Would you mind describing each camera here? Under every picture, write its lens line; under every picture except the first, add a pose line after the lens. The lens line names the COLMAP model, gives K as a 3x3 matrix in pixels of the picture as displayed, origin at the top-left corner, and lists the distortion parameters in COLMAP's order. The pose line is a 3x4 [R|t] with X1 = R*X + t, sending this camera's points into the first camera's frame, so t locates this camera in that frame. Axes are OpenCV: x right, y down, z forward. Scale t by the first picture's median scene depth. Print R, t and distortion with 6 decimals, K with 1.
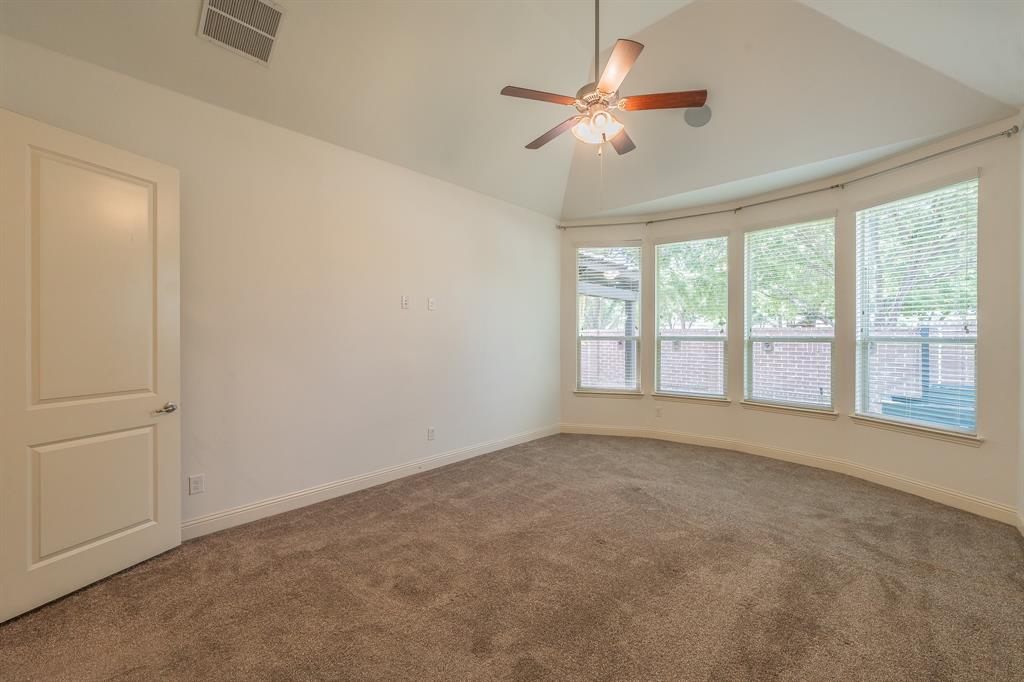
lens RADIAL K [[411.4, 0, 505.6], [0, 411.4, 336.3], [0, 0, 1]] dist [0.007177, -0.000176]
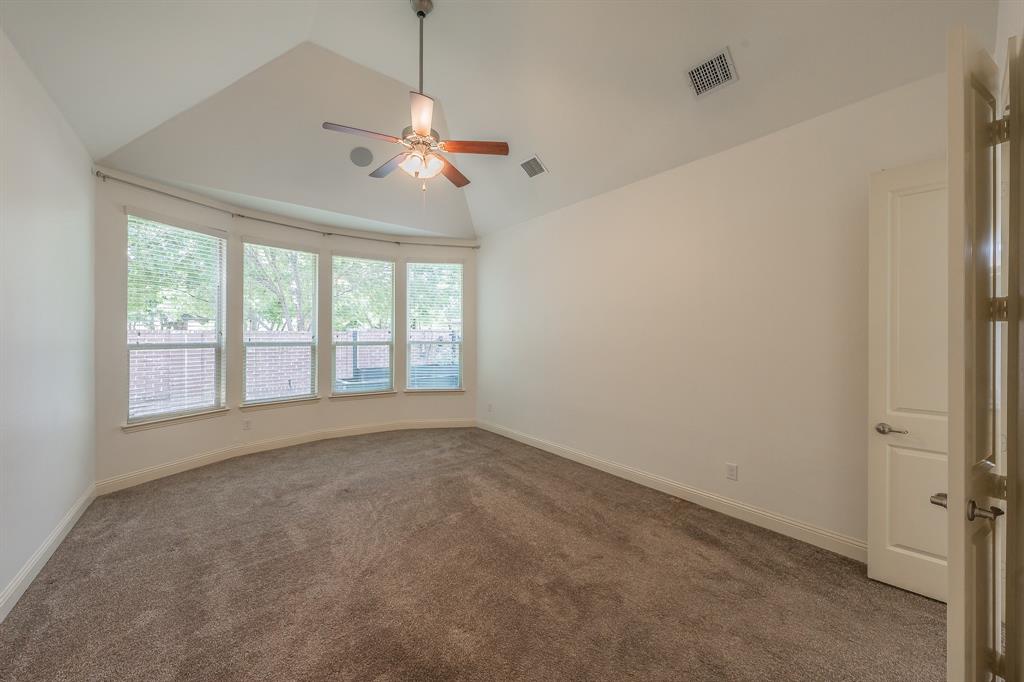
lens RADIAL K [[362.3, 0, 509.2], [0, 362.3, 336.7], [0, 0, 1]] dist [-0.000539, -0.000066]
pose [[0.141373, 0.003475, 0.989950, -0.358506], [0.011888, 0.999916, -0.005208, -0.002160], [-0.989885, 0.012505, 0.141320, 0.316126]]
